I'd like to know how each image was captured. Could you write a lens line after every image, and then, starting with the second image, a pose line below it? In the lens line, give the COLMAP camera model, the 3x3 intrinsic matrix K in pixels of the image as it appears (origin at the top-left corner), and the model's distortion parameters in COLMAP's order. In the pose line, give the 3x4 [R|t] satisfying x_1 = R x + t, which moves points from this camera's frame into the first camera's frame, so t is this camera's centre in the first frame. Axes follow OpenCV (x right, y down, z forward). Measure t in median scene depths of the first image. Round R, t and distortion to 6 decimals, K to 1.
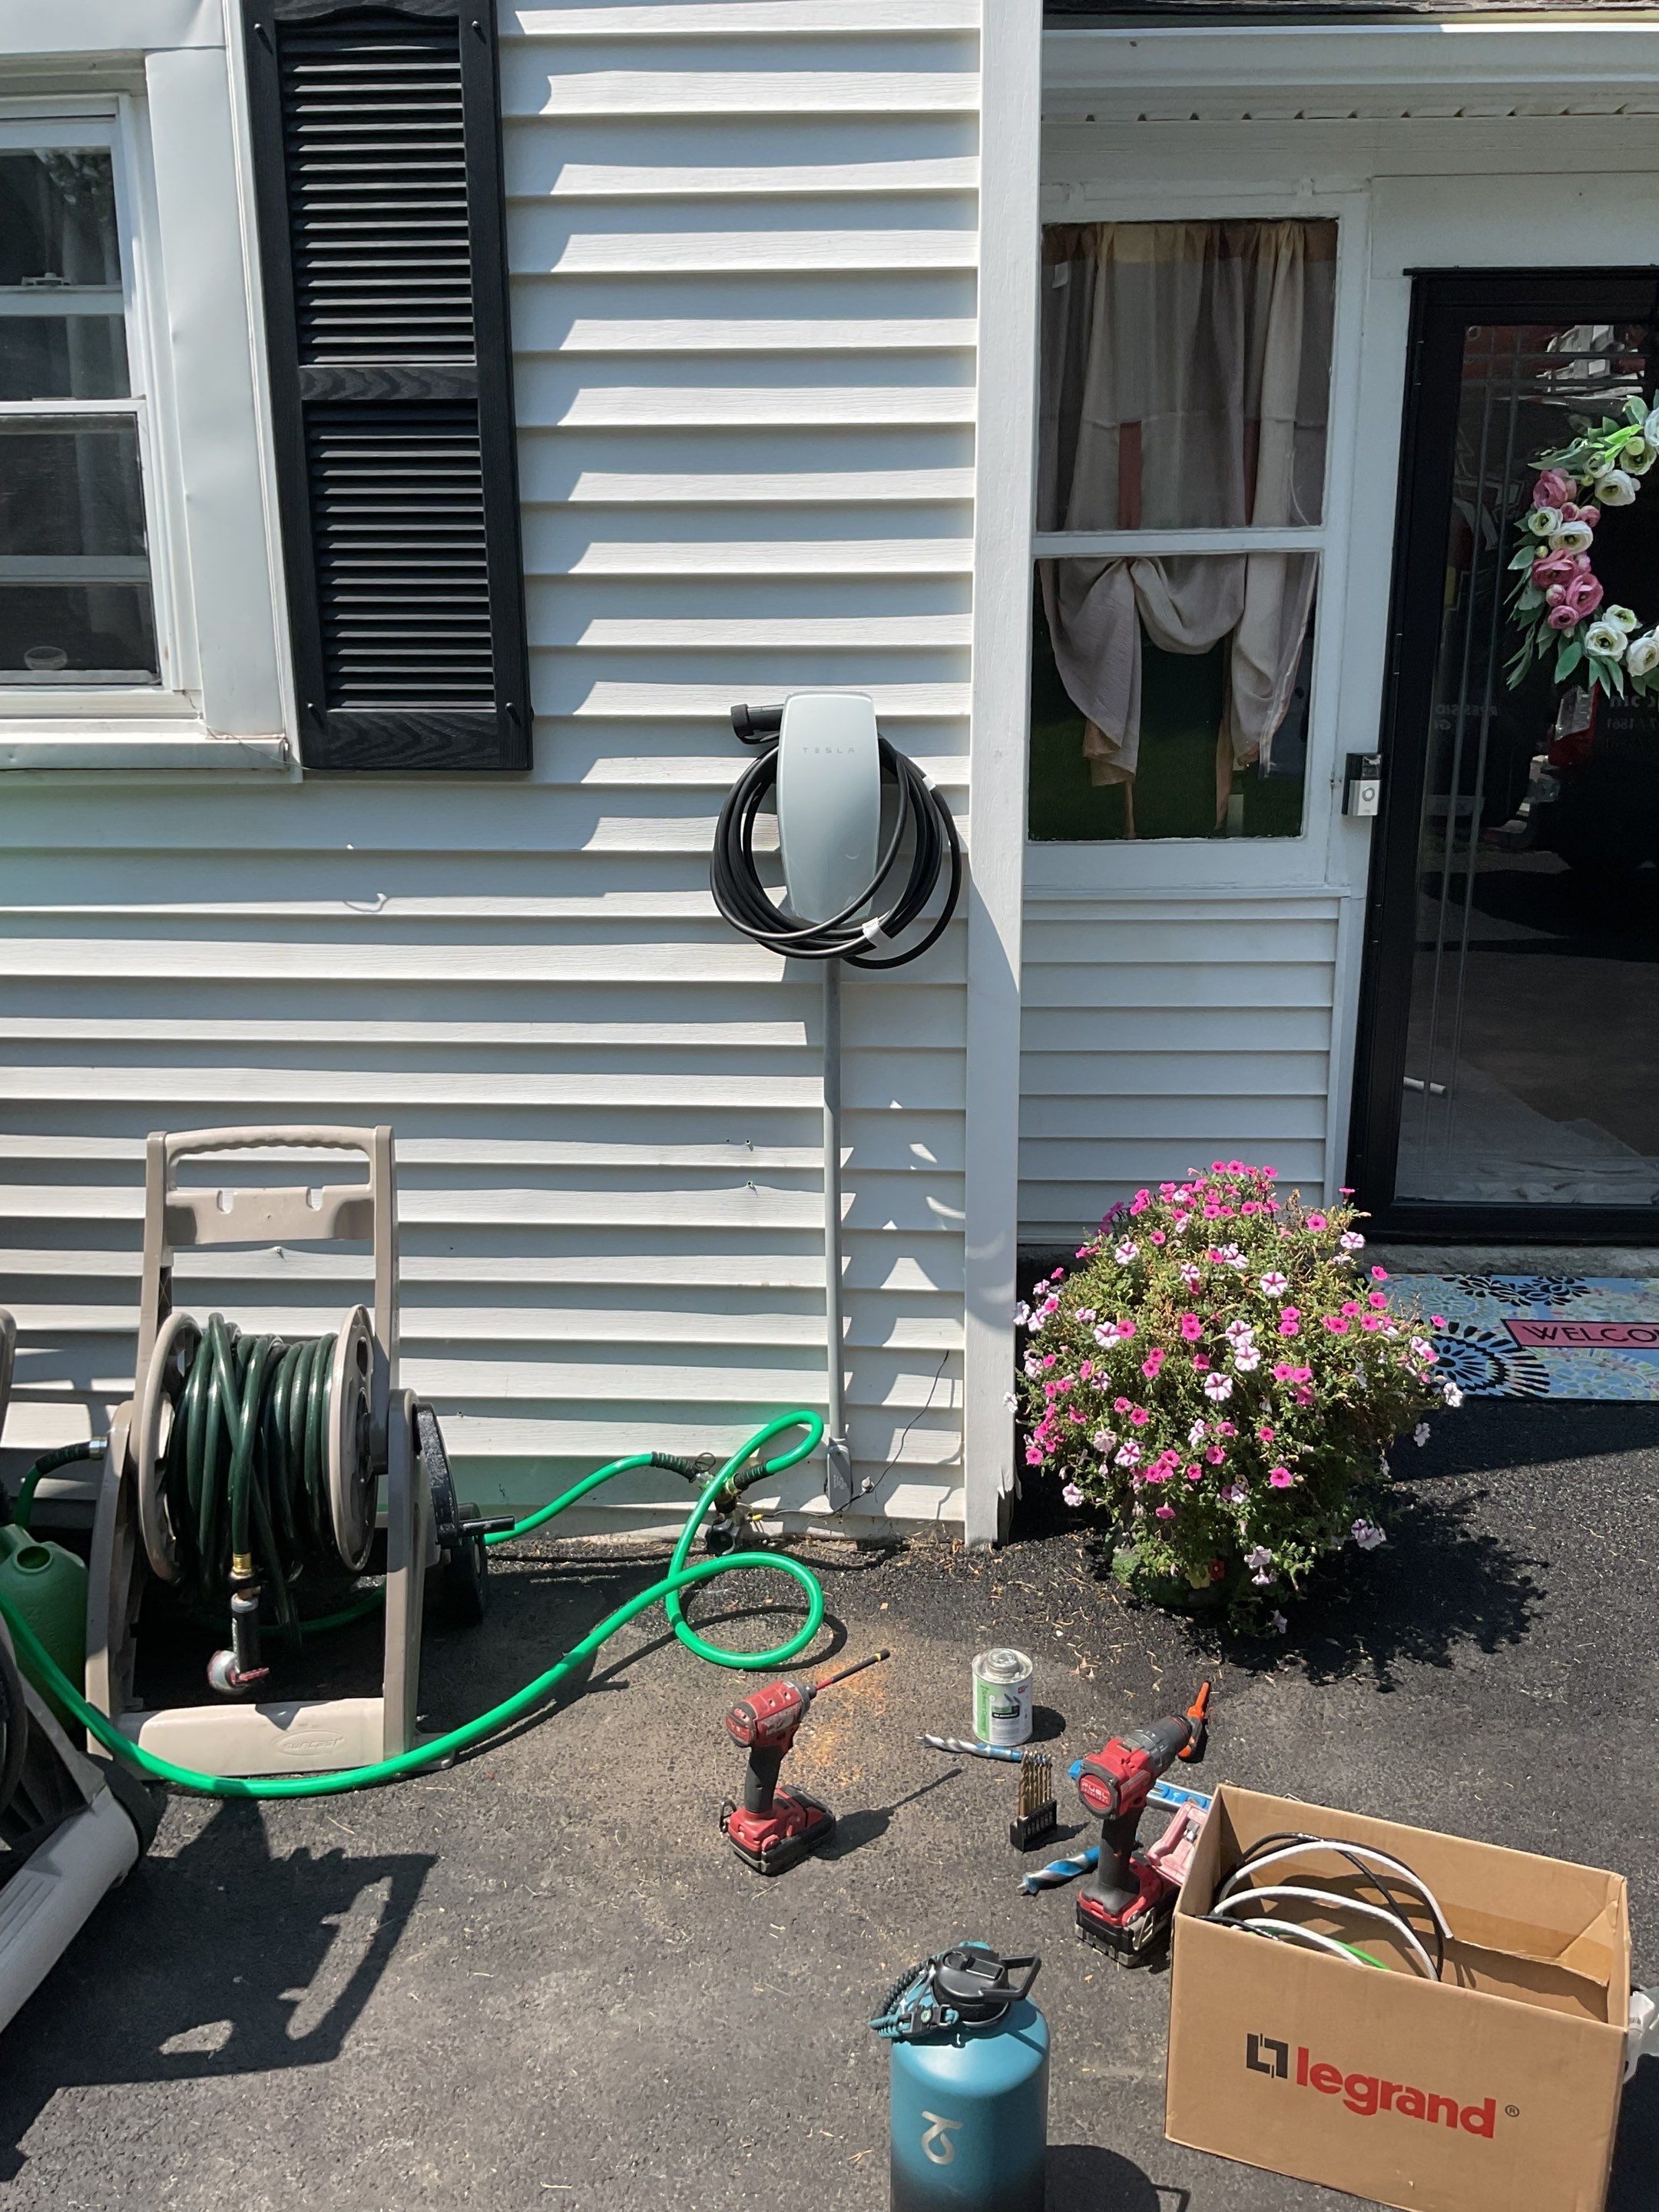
lens RADIAL K [[1719.5, 0, 829.5], [0, 1719.5, 1106.0], [0, 0, 1]] dist [0.035399, -0.003005]
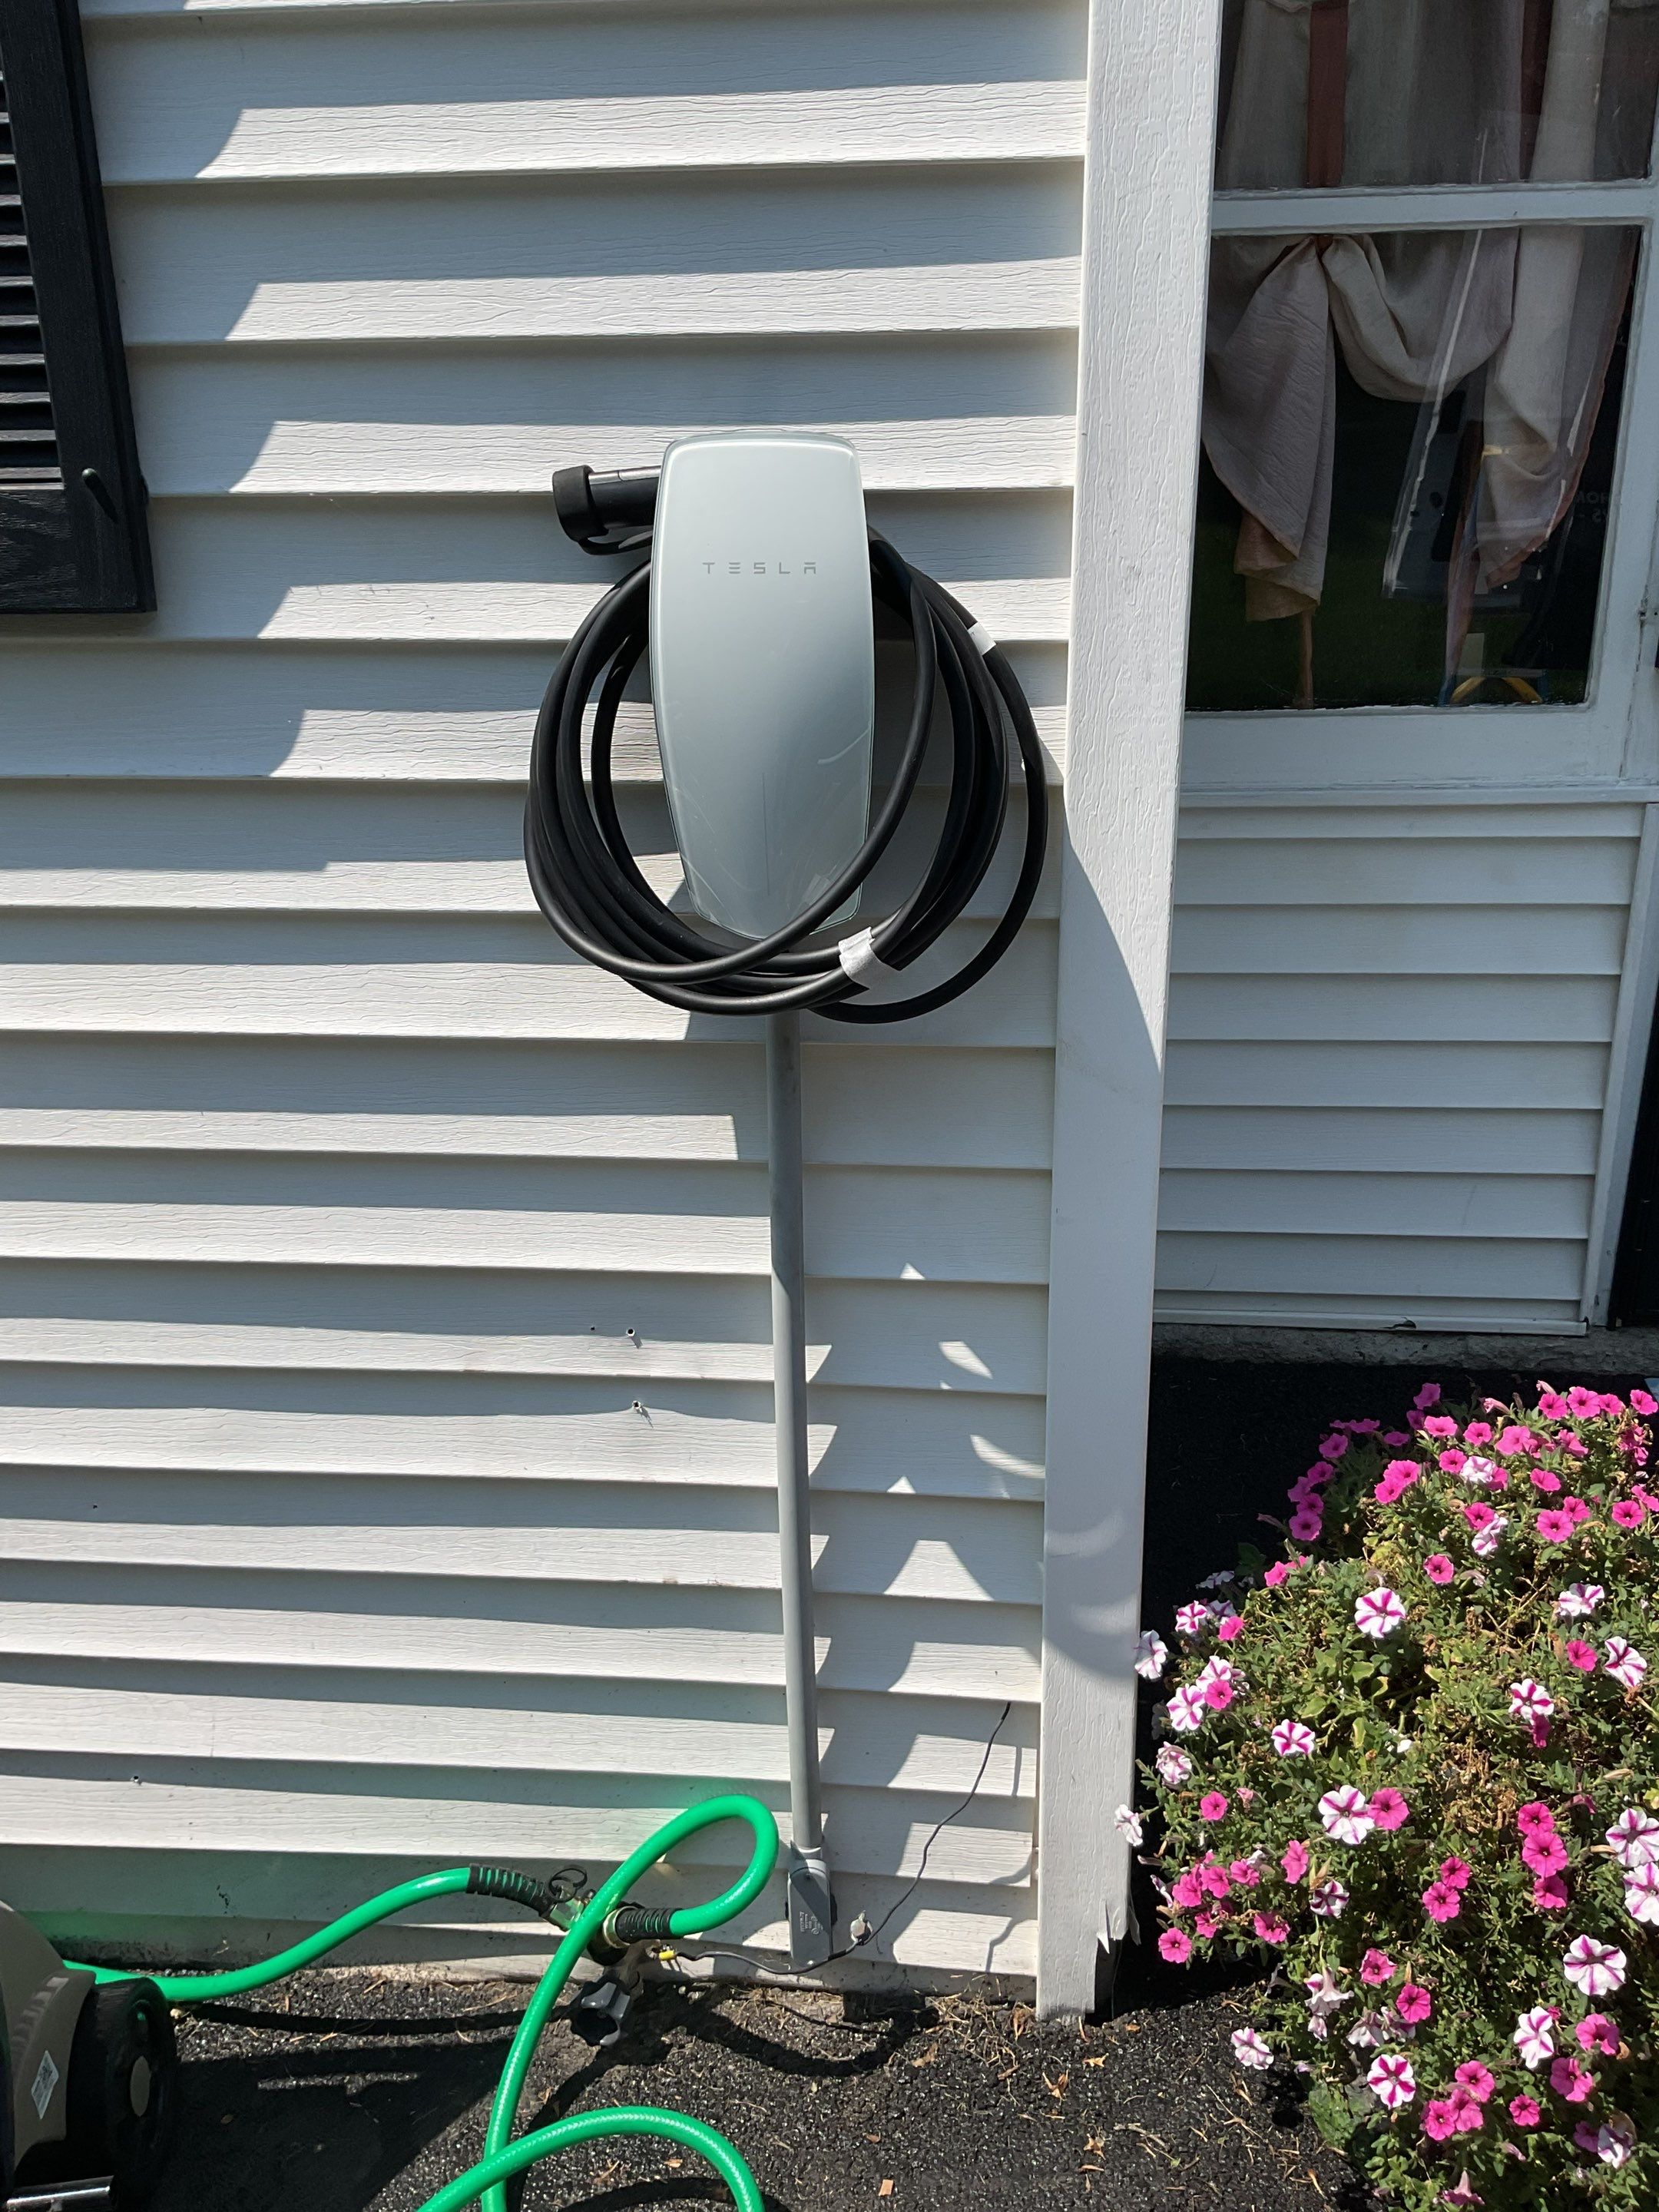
lens RADIAL K [[1811.6, 0, 822.7], [0, 1811.6, 1097.2], [0, 0, 1]] dist [0.036360, -0.085936]
pose [[0.999519, 0.003495, -0.030817, 0.027750], [-0.000966, 0.996658, 0.081686, -0.094672], [0.030999, -0.081617, 0.996182, 0.455758]]
